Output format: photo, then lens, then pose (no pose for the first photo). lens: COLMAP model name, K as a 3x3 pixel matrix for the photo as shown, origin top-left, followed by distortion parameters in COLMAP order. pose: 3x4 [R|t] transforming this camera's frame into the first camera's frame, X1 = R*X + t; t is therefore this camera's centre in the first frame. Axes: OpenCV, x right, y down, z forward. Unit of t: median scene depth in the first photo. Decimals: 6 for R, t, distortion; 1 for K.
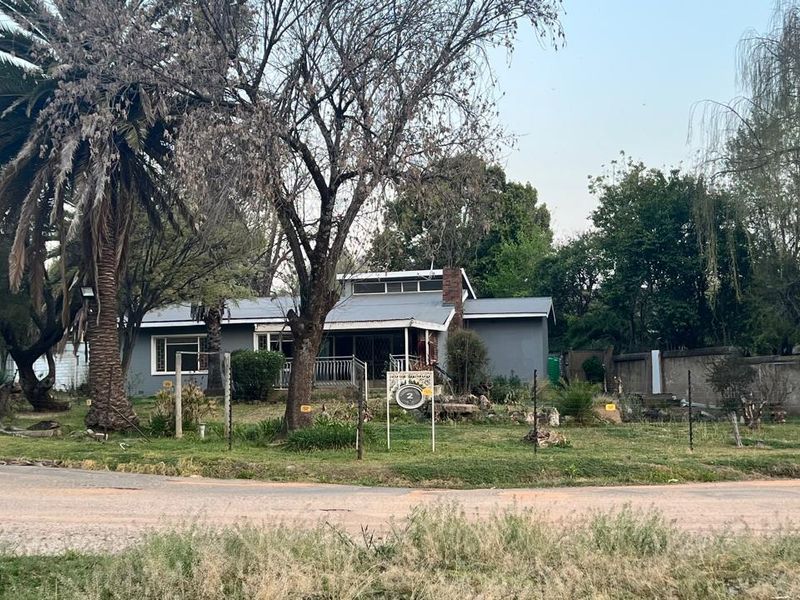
lens RADIAL K [[1104.7, 0, 400.0], [0, 1104.7, 300.0], [0, 0, 1]] dist [0.004125, 0.007520]
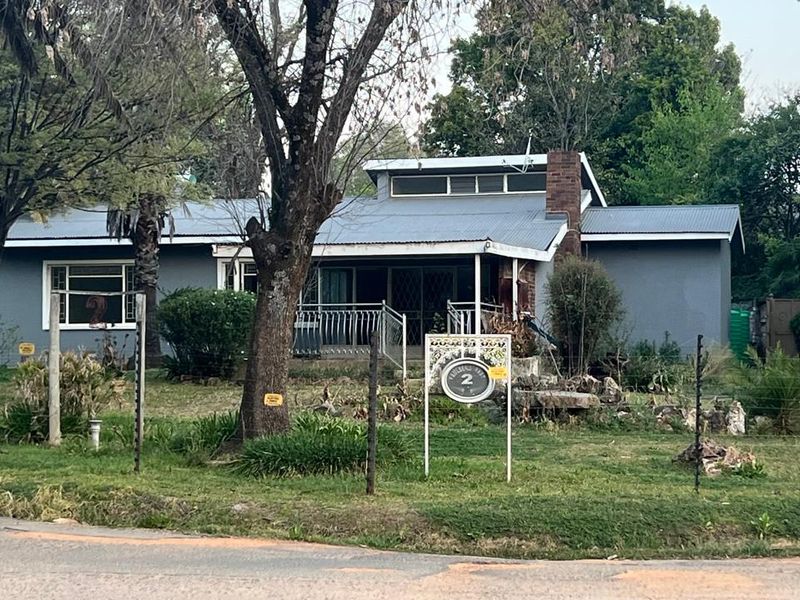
lens RADIAL K [[1734.8, 0, 400.0], [0, 1734.8, 300.0], [0, 0, 1]] dist [0.003068, 0.176429]
pose [[0.998098, 0.016432, -0.059417, 0.020348], [-0.013398, 0.998604, 0.051100, 0.003429], [0.060174, -0.050207, 0.996924, 0.113343]]
